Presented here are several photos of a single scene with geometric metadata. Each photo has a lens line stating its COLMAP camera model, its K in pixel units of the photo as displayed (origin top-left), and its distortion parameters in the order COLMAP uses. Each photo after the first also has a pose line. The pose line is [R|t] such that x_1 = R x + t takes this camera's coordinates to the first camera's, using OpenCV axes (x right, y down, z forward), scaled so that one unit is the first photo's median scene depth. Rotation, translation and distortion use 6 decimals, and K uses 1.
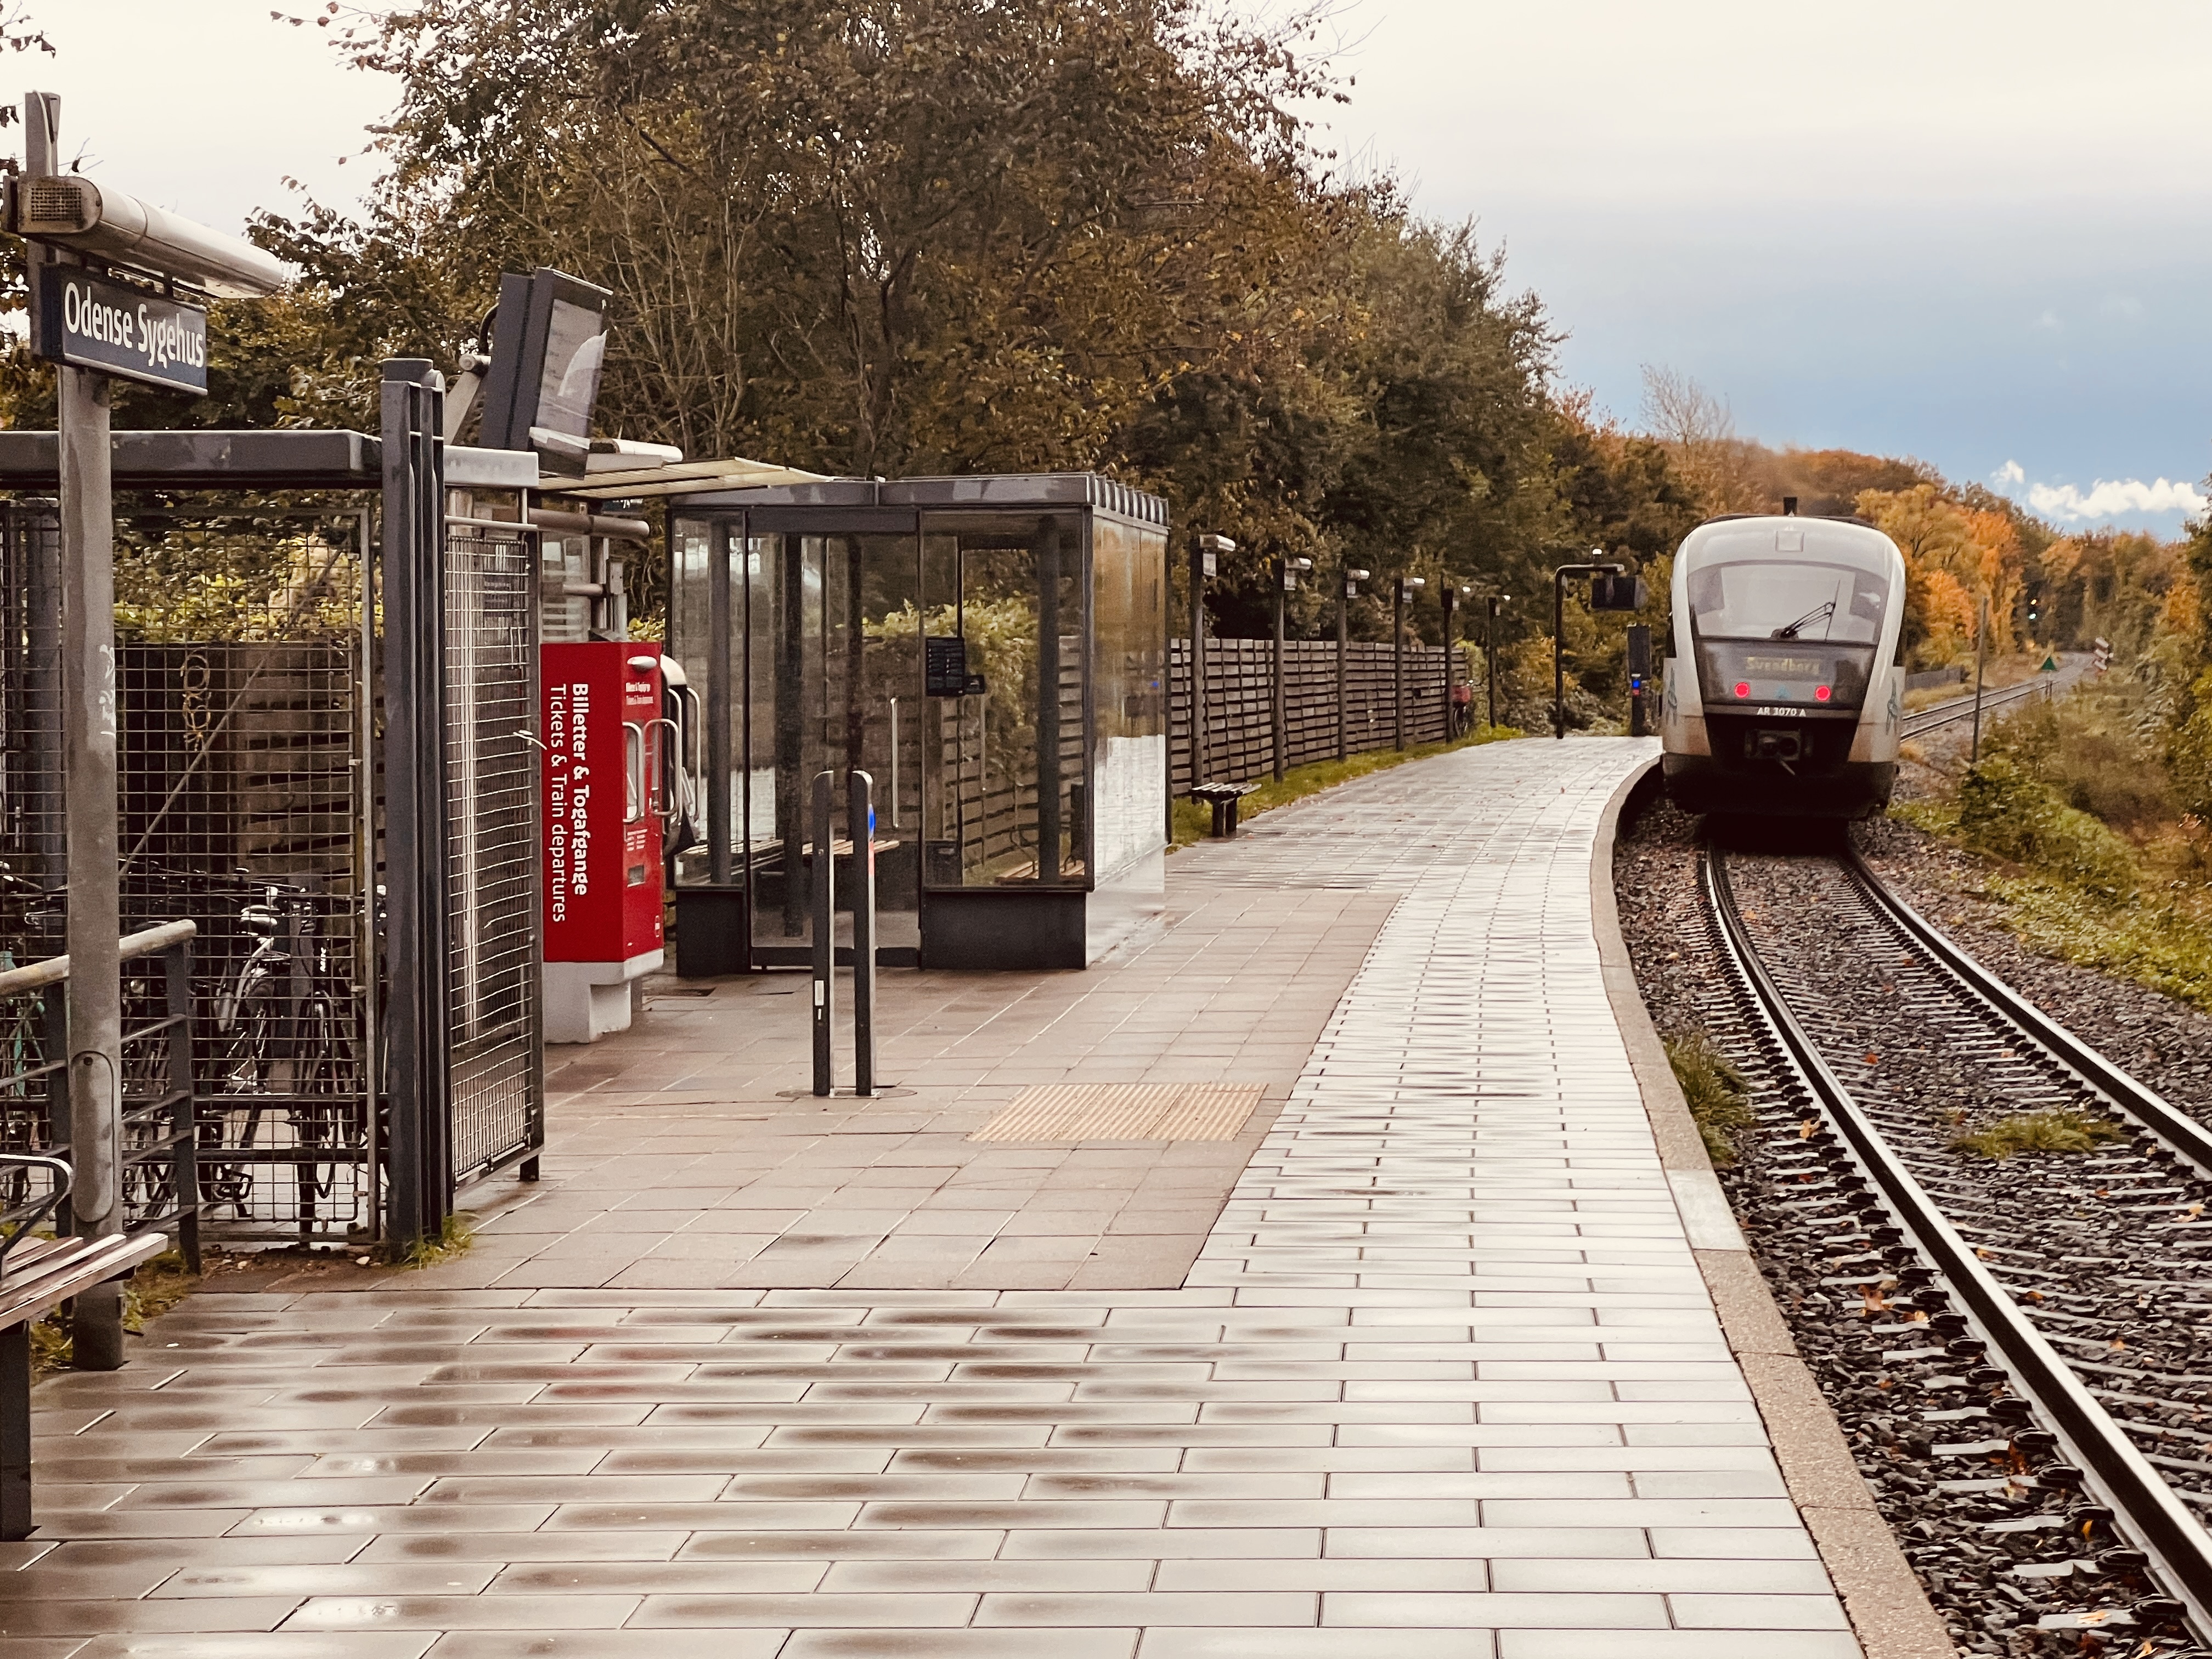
lens RADIAL K [[4965.1, 0, 1106.0], [0, 4965.1, 829.5], [0, 0, 1]] dist [-0.281076, 6.308340]
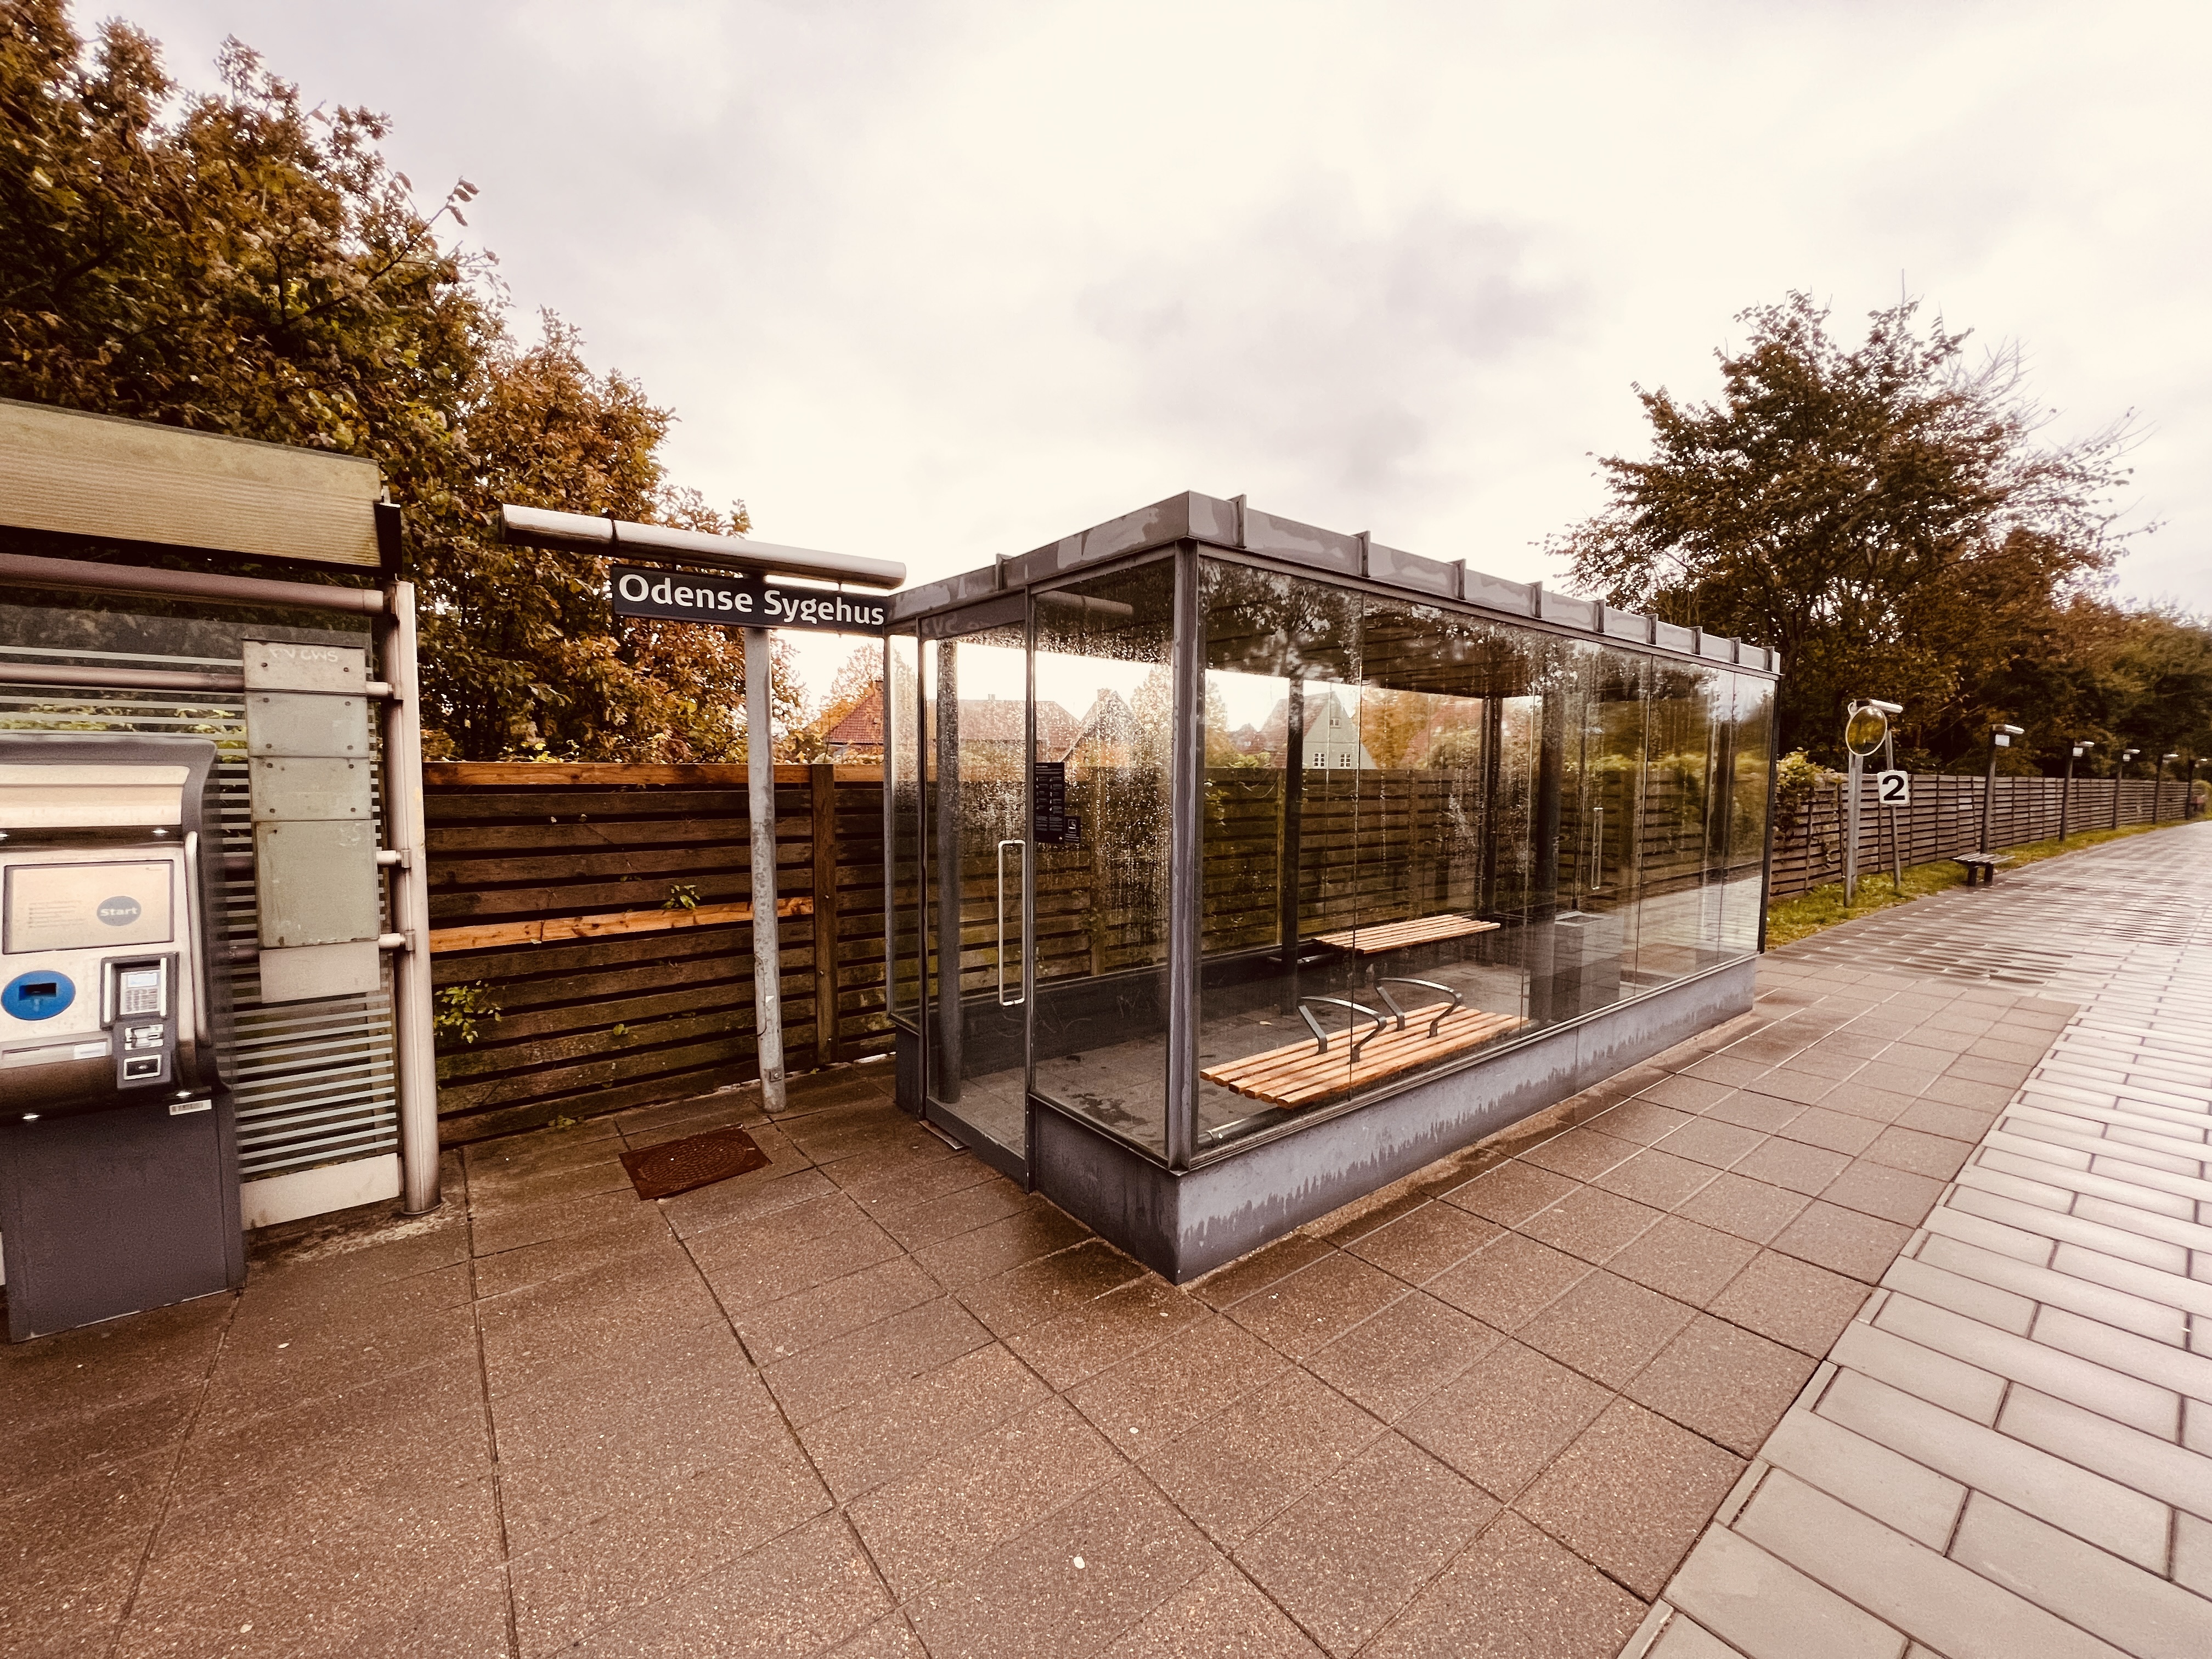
lens RADIAL K [[877.8, 0, 1106.0], [0, 877.8, 829.5], [0, 0, 1]] dist [0.021678, -0.007648]
pose [[0.685569, 0.063623, -0.725222, 0.068892], [-0.042325, 0.997972, 0.047541, -0.036102], [0.726776, -0.001898, 0.686872, 0.931228]]
